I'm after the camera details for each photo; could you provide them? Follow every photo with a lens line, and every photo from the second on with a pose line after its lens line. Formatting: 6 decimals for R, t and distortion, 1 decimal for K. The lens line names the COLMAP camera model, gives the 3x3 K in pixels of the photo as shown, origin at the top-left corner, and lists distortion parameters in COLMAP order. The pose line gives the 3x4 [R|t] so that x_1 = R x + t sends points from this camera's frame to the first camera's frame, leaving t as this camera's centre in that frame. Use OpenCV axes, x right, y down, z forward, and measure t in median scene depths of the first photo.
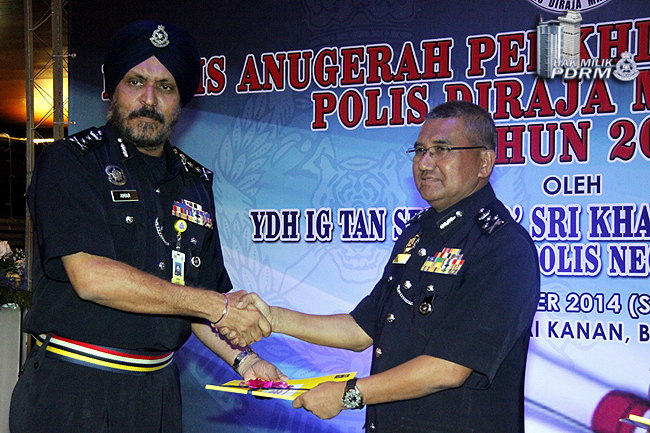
lens RADIAL K [[1832.4, 0, 324.0], [0, 1832.4, 239.2], [0, 0, 1]] dist [0.824161, 0.000000]
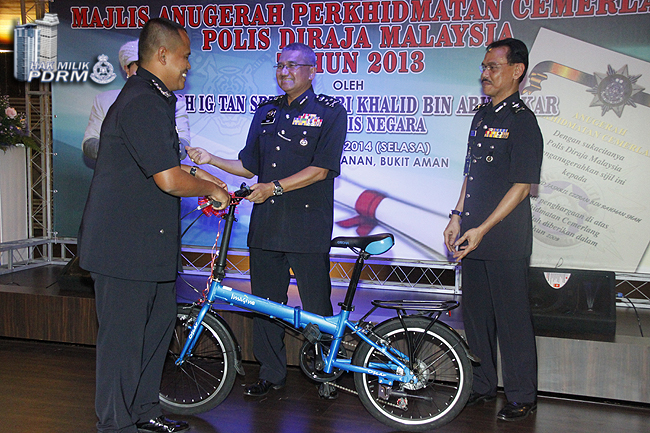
lens RADIAL K [[877.9, 0, 323.6], [0, 877.9, 217.9], [0, 0, 1]] dist [0.135571, 0.000000]
pose [[0.952090, -0.023204, 0.304935, -0.166793], [-0.013481, 0.992963, 0.117652, 0.000532], [-0.305519, -0.116126, 0.945078, 0.119702]]
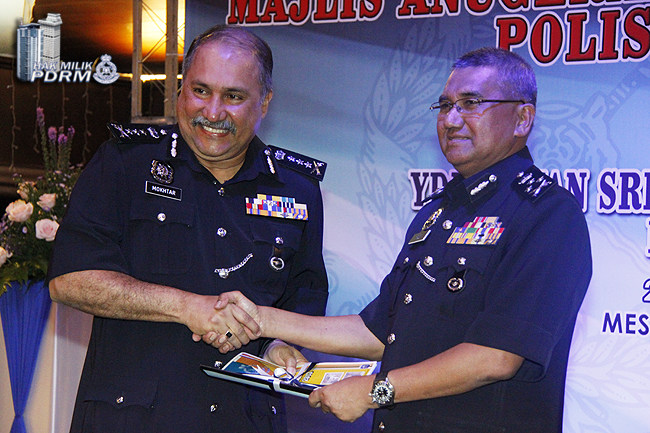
lens RADIAL K [[2373.5, 0, 319.3], [0, 2373.5, 236.8], [0, 0, 1]] dist [1.246658, 0.000000]
pose [[0.996406, 0.021640, -0.081897, 0.004728], [-0.020637, 0.999702, 0.013066, 0.000048], [0.082156, -0.011329, 0.996555, -0.006434]]
